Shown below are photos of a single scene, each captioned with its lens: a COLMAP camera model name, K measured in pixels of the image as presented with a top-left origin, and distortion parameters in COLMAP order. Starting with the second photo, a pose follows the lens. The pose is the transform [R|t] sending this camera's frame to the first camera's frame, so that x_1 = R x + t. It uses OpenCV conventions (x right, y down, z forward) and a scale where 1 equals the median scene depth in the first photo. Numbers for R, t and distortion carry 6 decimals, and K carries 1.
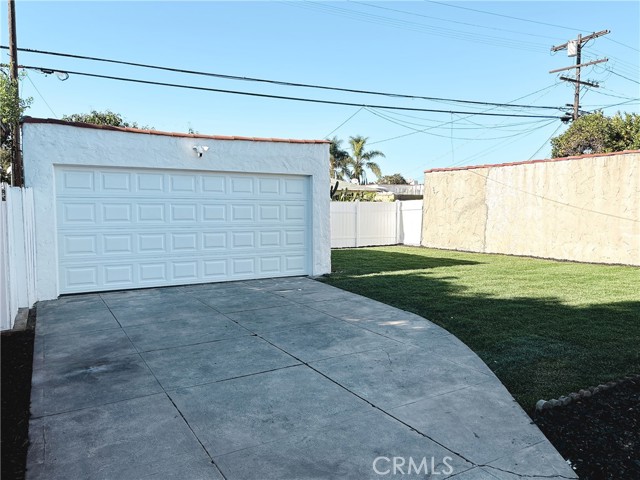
lens RADIAL K [[476.6, 0, 320.0], [0, 476.6, 240.0], [0, 0, 1]] dist [0.043400, -0.046681]
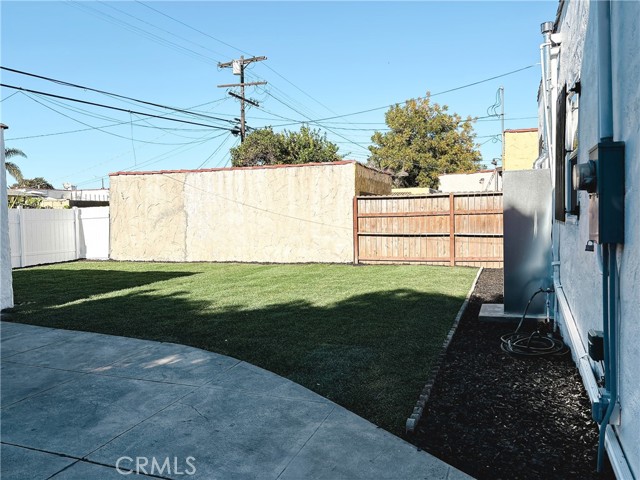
lens RADIAL K [[476.6, 0, 320.0], [0, 476.6, 240.0], [0, 0, 1]] dist [0.043400, -0.046681]
pose [[0.770526, -0.047212, 0.635658, -0.059542], [0.057617, 0.998329, 0.004307, -0.005641], [-0.634800, 0.033306, 0.771959, 0.098211]]
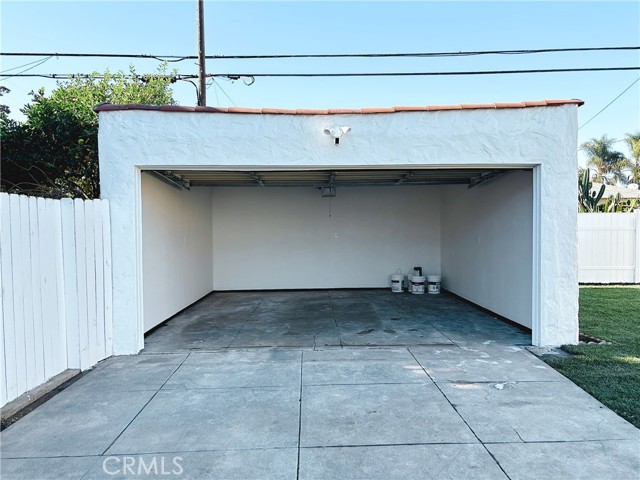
lens RADIAL K [[476.6, 0, 320.0], [0, 476.6, 240.0], [0, 0, 1]] dist [0.043400, -0.046681]
pose [[0.876069, 0.009453, -0.482094, 0.020515], [-0.025354, 0.999328, -0.026480, -0.019409], [0.481519, 0.035422, 0.875719, 0.279607]]
